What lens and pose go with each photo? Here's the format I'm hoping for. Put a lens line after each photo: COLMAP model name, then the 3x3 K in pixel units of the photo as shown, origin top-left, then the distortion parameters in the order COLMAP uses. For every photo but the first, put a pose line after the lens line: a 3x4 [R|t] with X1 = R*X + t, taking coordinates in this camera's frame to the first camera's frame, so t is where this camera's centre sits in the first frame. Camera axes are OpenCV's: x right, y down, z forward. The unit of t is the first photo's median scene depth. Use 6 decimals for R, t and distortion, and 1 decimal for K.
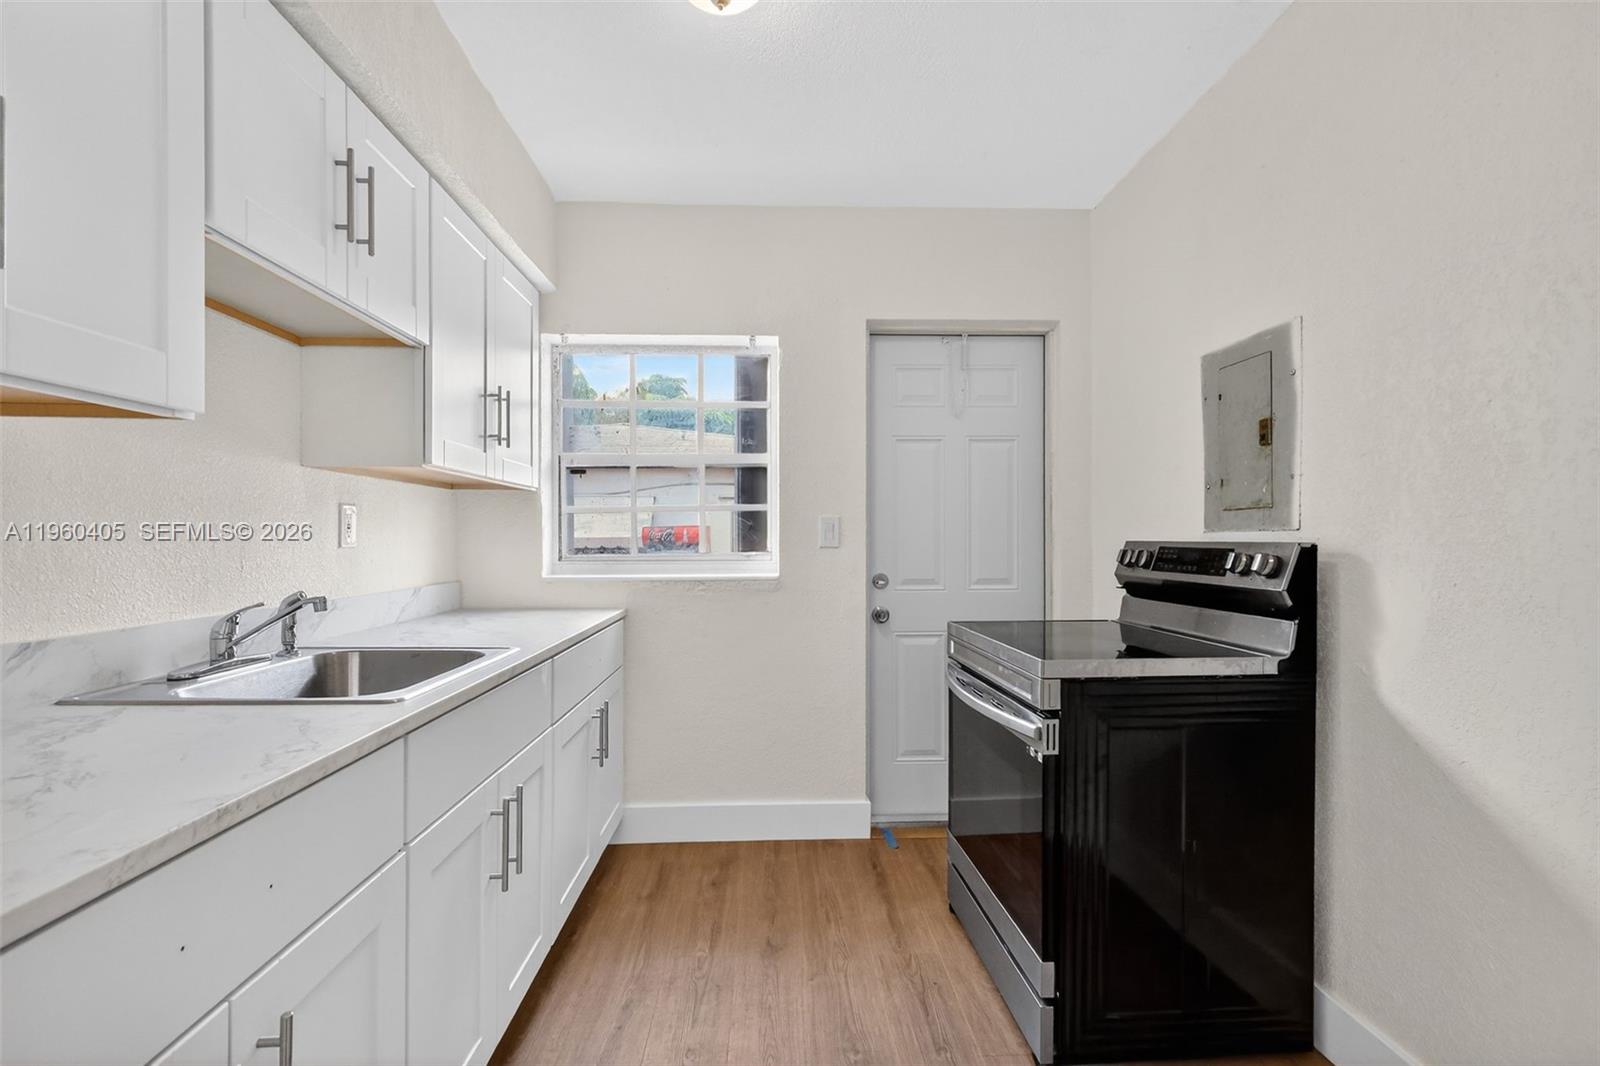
lens RADIAL K [[731.8, 0, 806.9], [0, 731.8, 534.8], [0, 0, 1]] dist [0.001258, 0.000194]
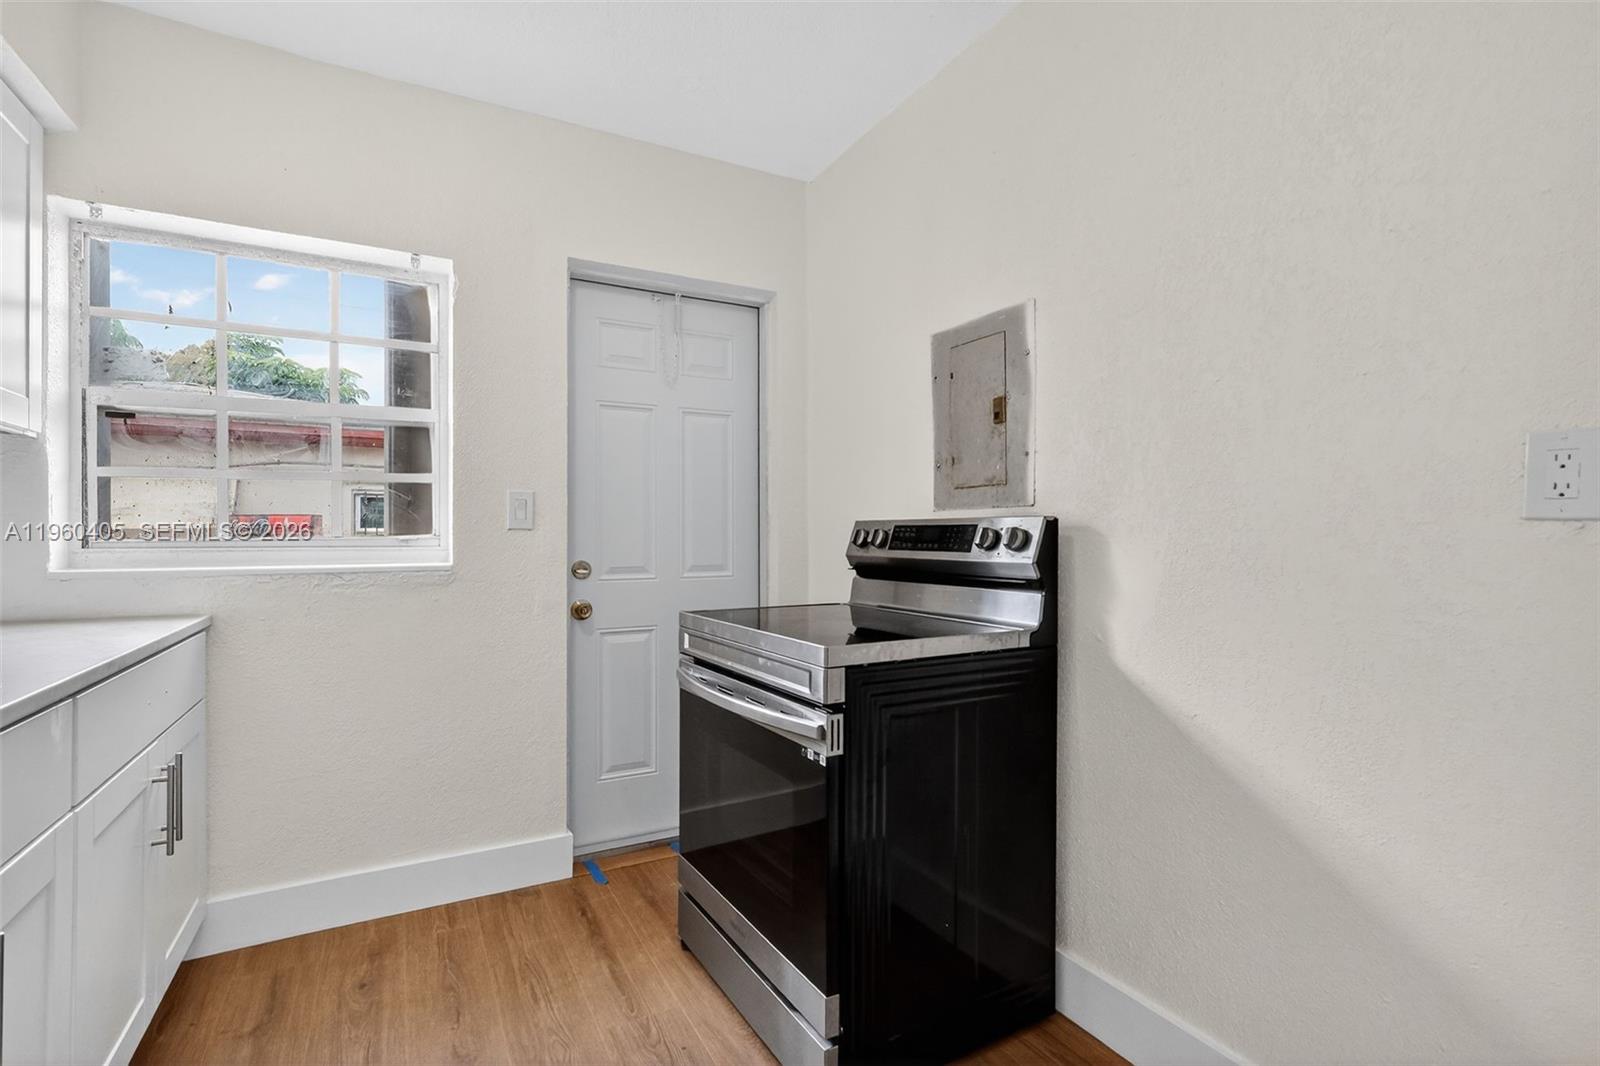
lens RADIAL K [[744.0, 0, 796.1], [0, 744.0, 532.0], [0, 0, 1]] dist [0.002656, 0.000397]
pose [[0.903839, 0.003694, 0.427858, -0.057805], [-0.003901, 0.999992, -0.000393, 0.024484], [-0.427856, -0.001314, 0.903846, 0.149570]]
